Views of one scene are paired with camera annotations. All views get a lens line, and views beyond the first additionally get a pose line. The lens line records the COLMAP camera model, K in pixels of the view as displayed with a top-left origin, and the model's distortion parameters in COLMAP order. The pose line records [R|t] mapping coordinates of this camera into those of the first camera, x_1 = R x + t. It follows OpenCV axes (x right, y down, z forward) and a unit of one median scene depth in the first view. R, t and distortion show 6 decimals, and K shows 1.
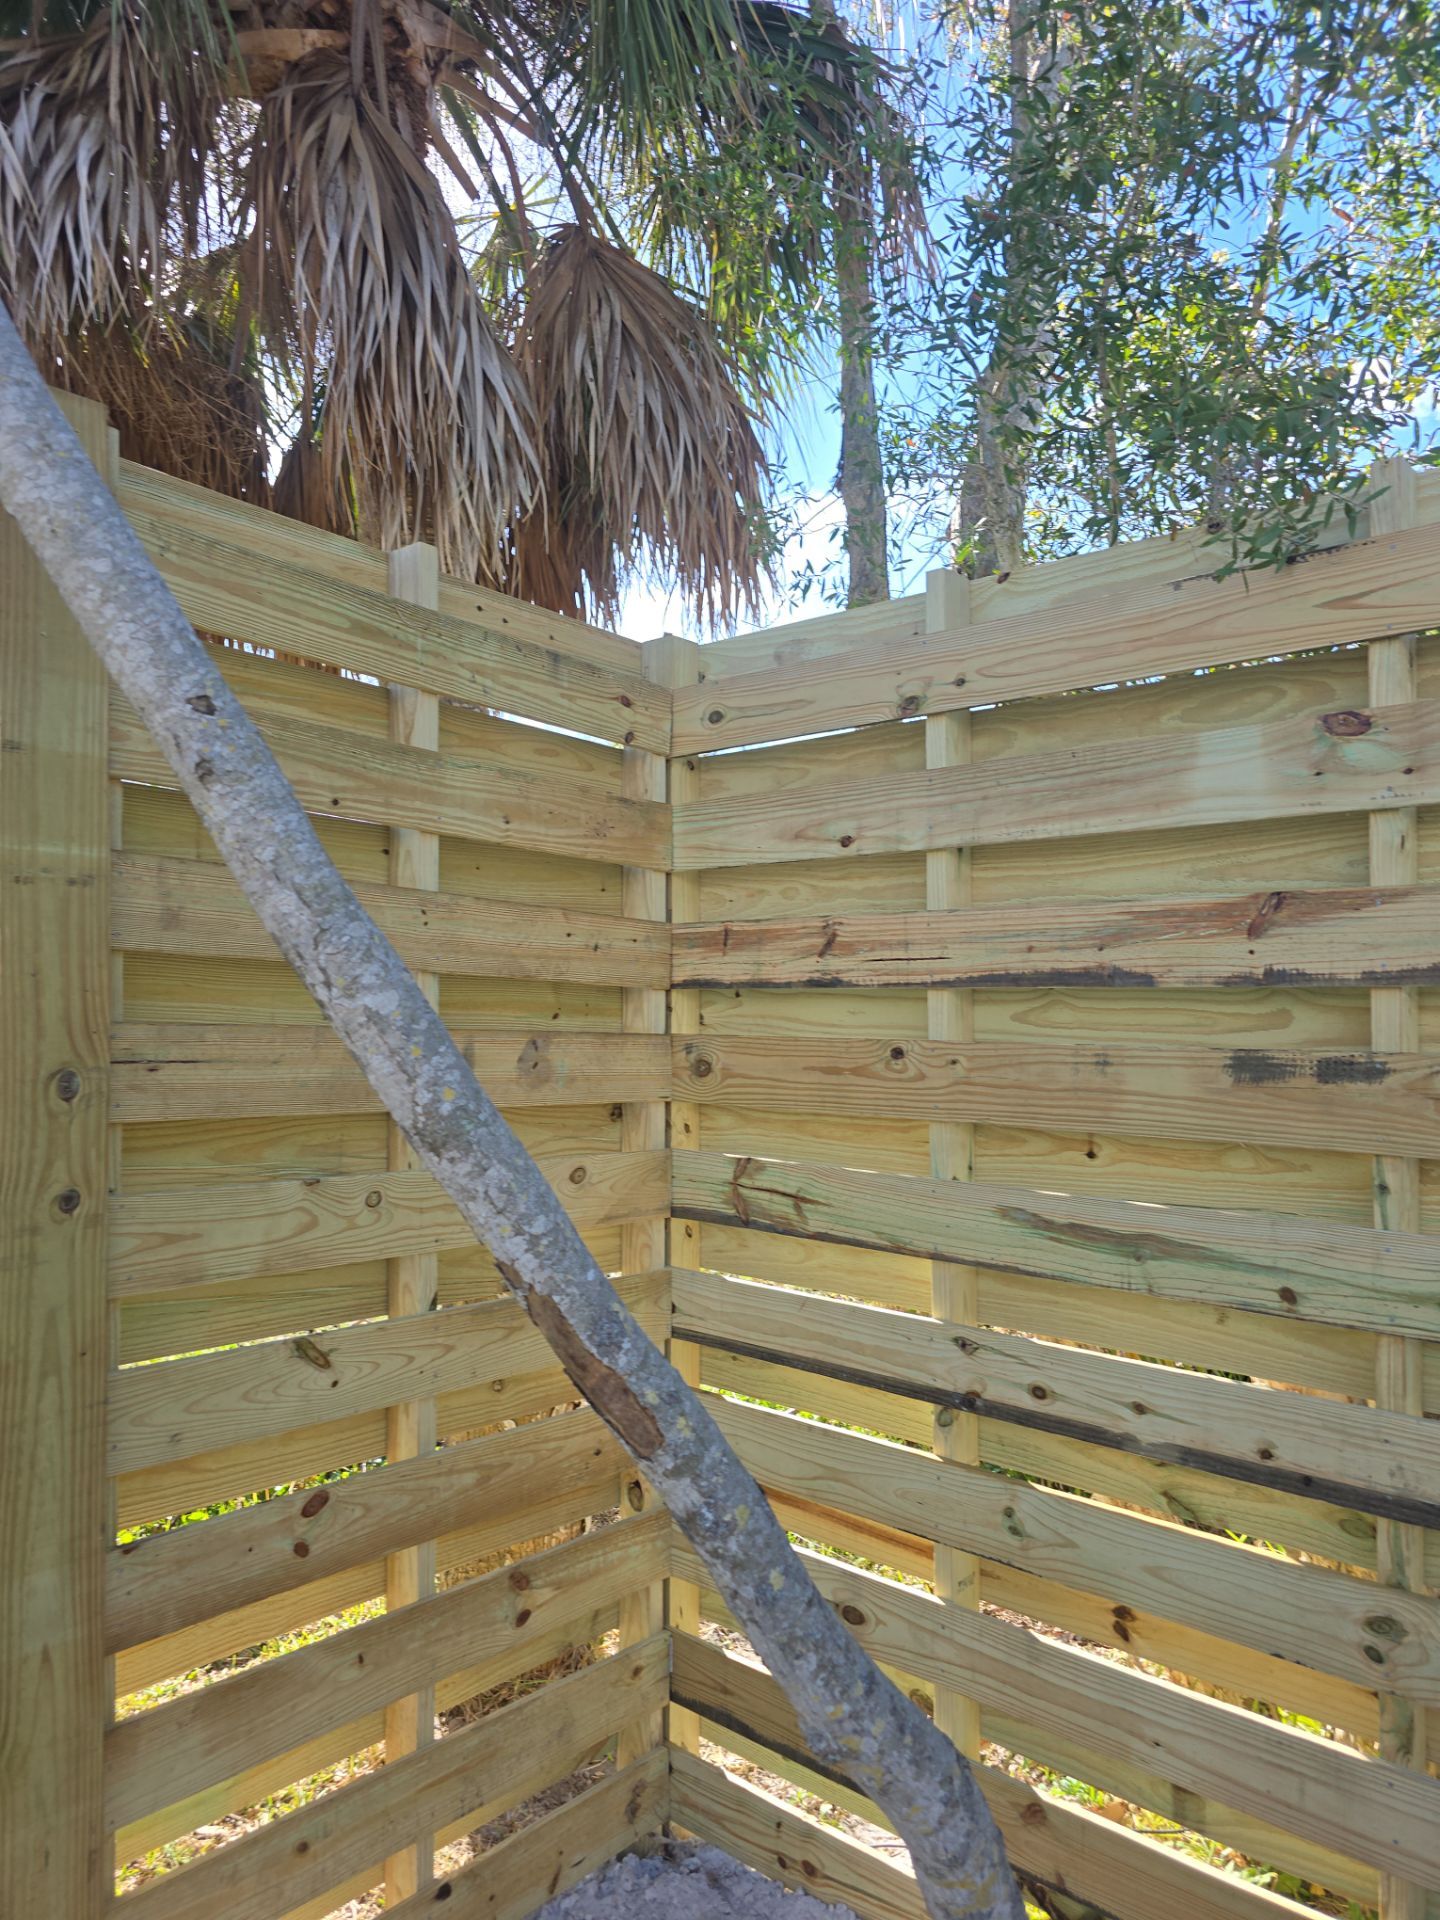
lens RADIAL K [[1288.9, 0, 716.8], [0, 1288.9, 965.6], [0, 0, 1]] dist [0.075162, -0.064762]
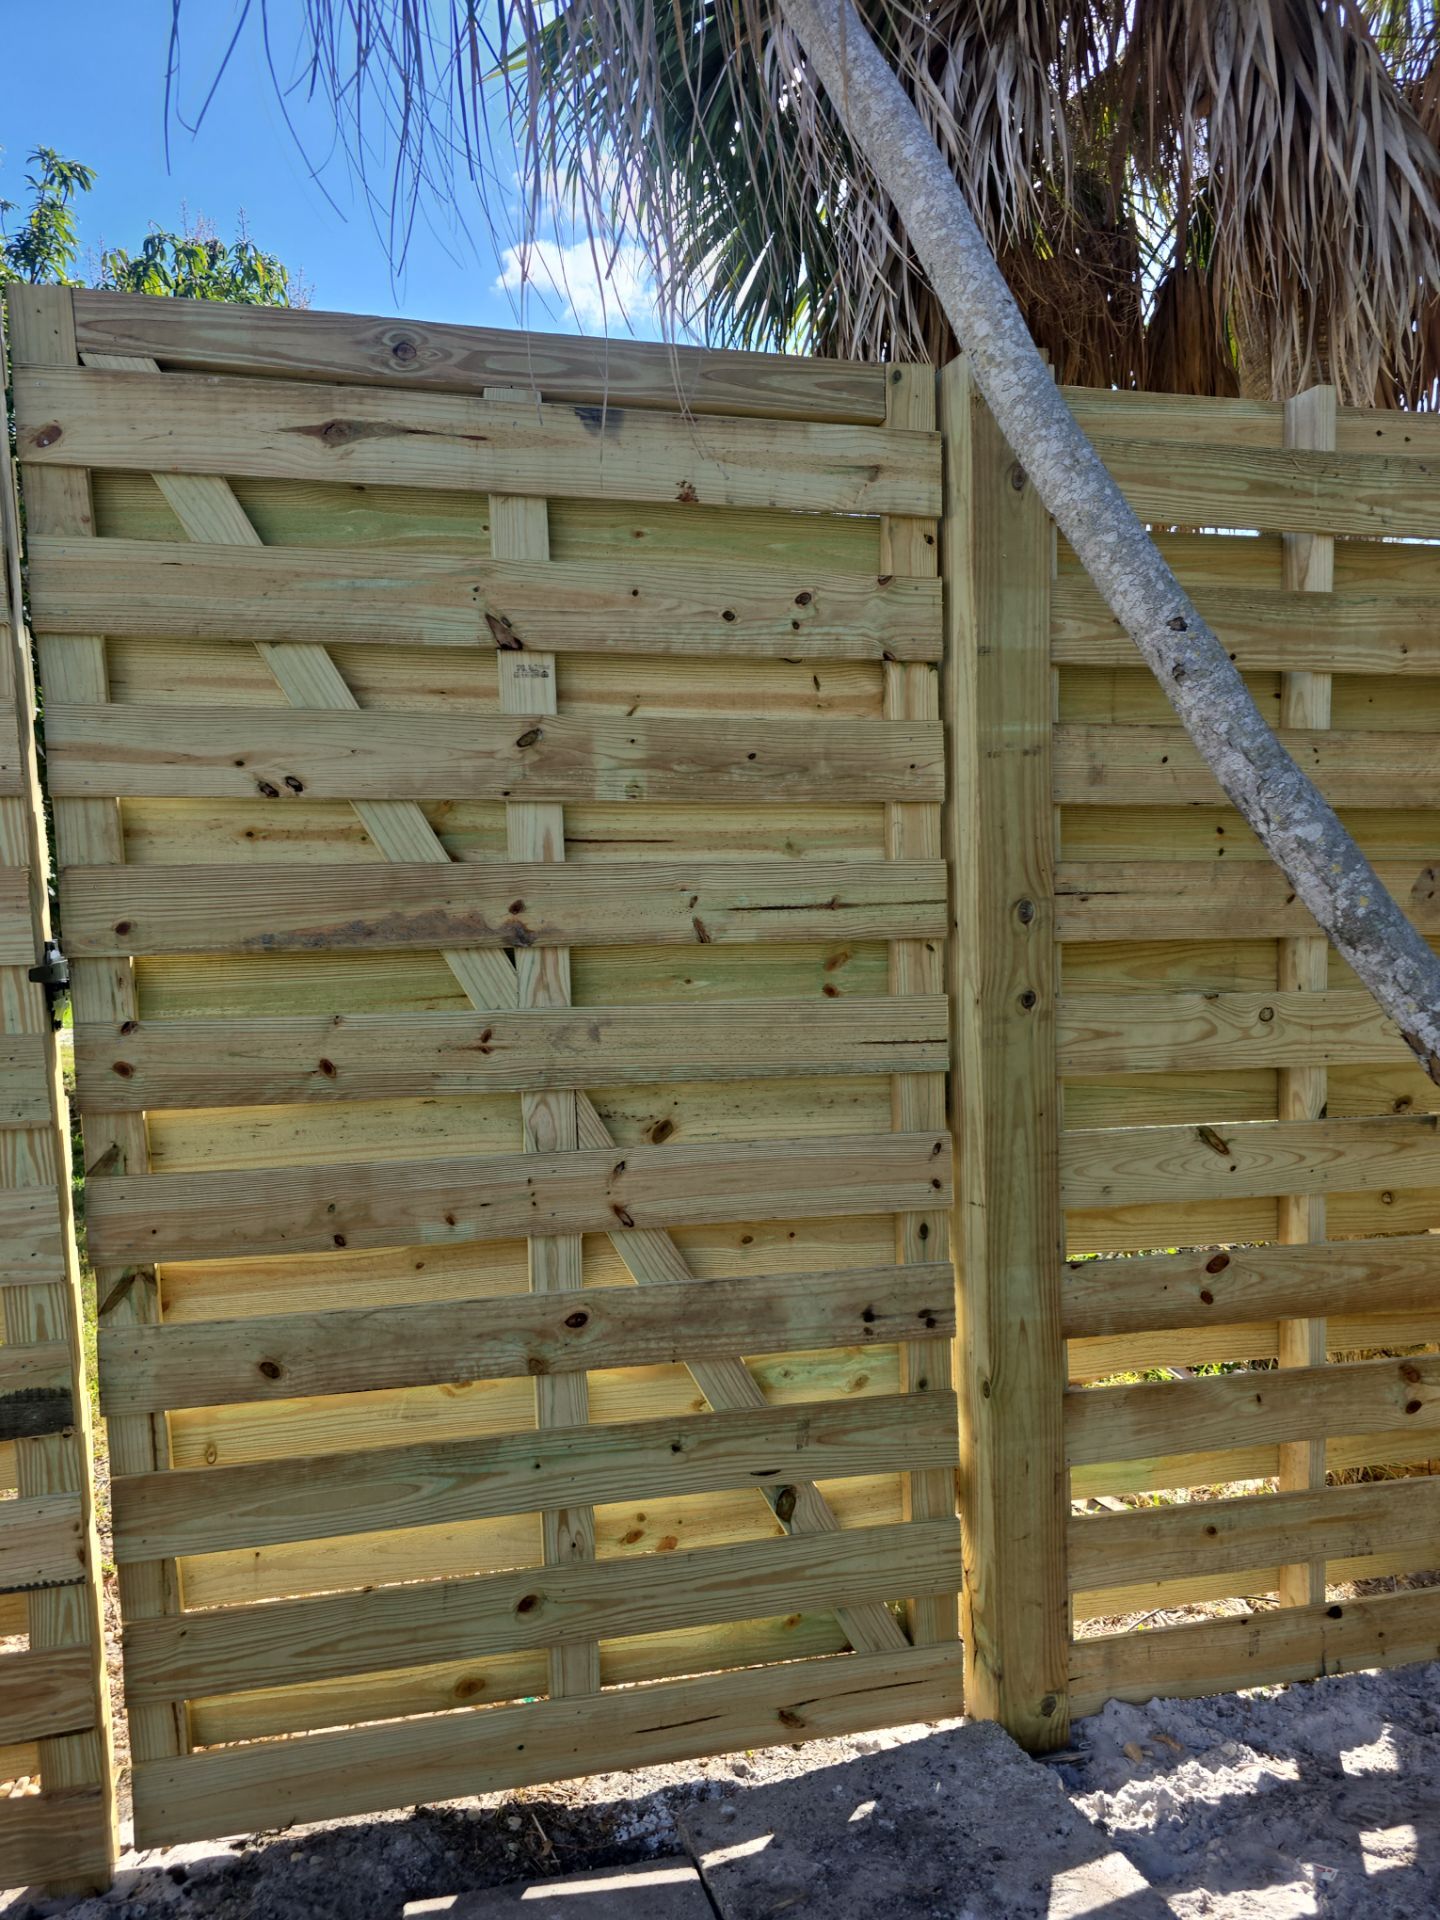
lens RADIAL K [[1346.7, 0, 697.4], [0, 1346.7, 1014.5], [0, 0, 1]] dist [0.060255, -0.054491]
pose [[0.809870, 0.034103, -0.585618, 0.028031], [0.053997, 0.989736, 0.132311, -0.002584], [0.584119, -0.138777, 0.799716, -0.249605]]
